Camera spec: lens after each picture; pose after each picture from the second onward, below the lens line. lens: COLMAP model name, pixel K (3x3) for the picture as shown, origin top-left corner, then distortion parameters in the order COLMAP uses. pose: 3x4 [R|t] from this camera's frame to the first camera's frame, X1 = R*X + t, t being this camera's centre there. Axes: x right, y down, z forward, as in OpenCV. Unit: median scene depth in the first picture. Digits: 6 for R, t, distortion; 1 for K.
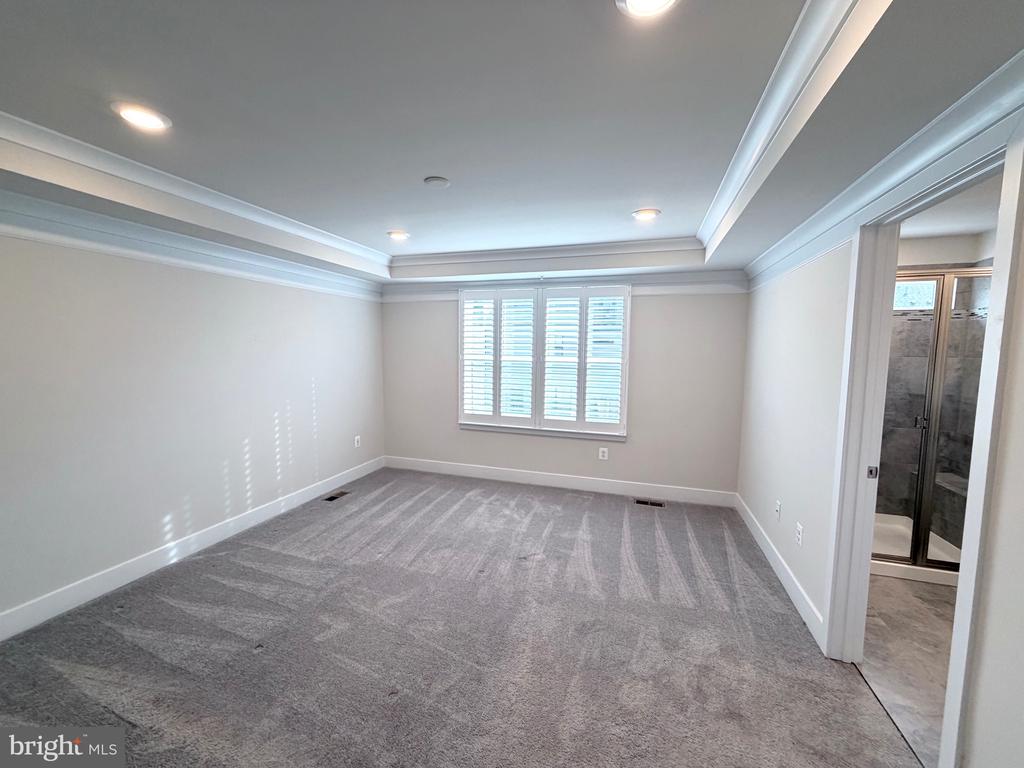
lens RADIAL K [[408.5, 0, 508.6], [0, 408.5, 388.0], [0, 0, 1]] dist [0.003572, 0.000525]
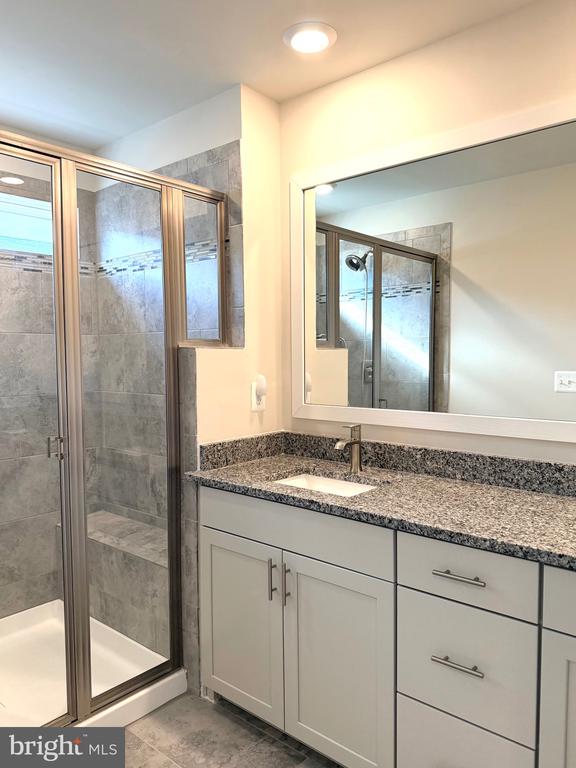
lens RADIAL K [[542.3, 0, 287.8], [0, 542.3, 386.0], [0, 0, 1]] dist [0.010090, -0.013708]
pose [[0.383614, -0.065546, 0.921164, 0.407089], [0.091447, 0.995272, 0.032737, 0.007876], [-0.918955, 0.071679, 0.387794, 0.379432]]
